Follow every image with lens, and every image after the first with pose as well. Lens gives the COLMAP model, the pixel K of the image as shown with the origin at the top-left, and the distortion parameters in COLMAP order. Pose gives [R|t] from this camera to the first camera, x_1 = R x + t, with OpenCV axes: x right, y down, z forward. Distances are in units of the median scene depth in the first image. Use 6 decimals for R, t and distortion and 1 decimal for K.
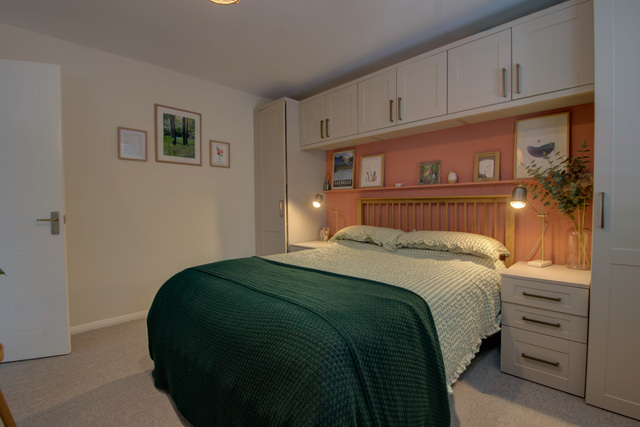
lens RADIAL K [[281.4, 0, 320.0], [0, 281.4, 213.5], [0, 0, 1]] dist [-0.001515, -0.001009]
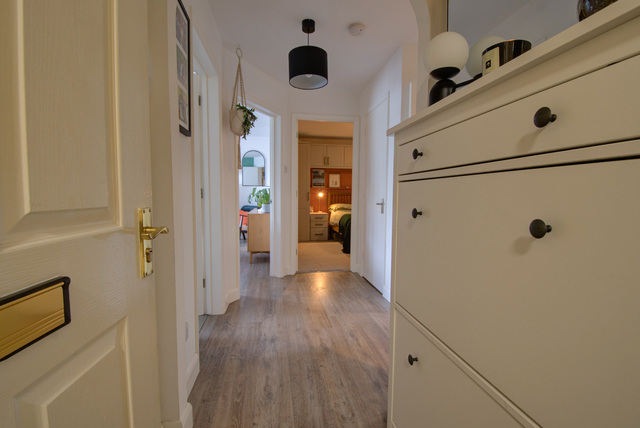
lens RADIAL K [[281.4, 0, 320.0], [0, 281.4, 214.0], [0, 0, 1]] dist [-0.001515, -0.001009]
pose [[0.631304, -0.038344, 0.774587, -1.763939], [0.005541, 0.998974, 0.044936, 0.021088], [-0.775516, -0.024077, 0.630869, -0.392891]]
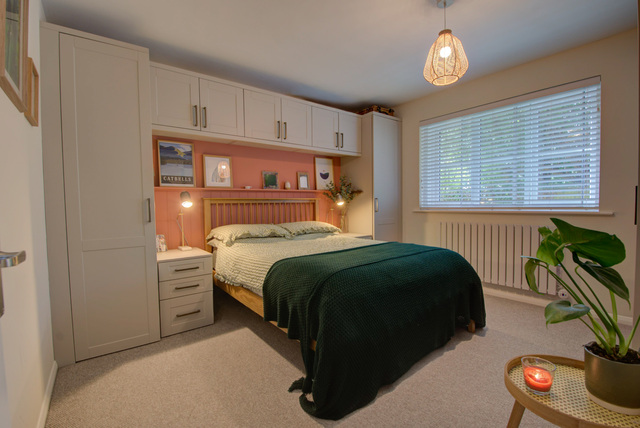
lens RADIAL K [[281.4, 0, 320.0], [0, 281.4, 214.0], [0, 0, 1]] dist [-0.001515, -0.001009]
pose [[0.176112, -0.027736, 0.983979, -0.770423], [0.041910, 0.998908, 0.020656, -0.004278], [-0.983478, 0.037601, 0.177082, 0.488428]]
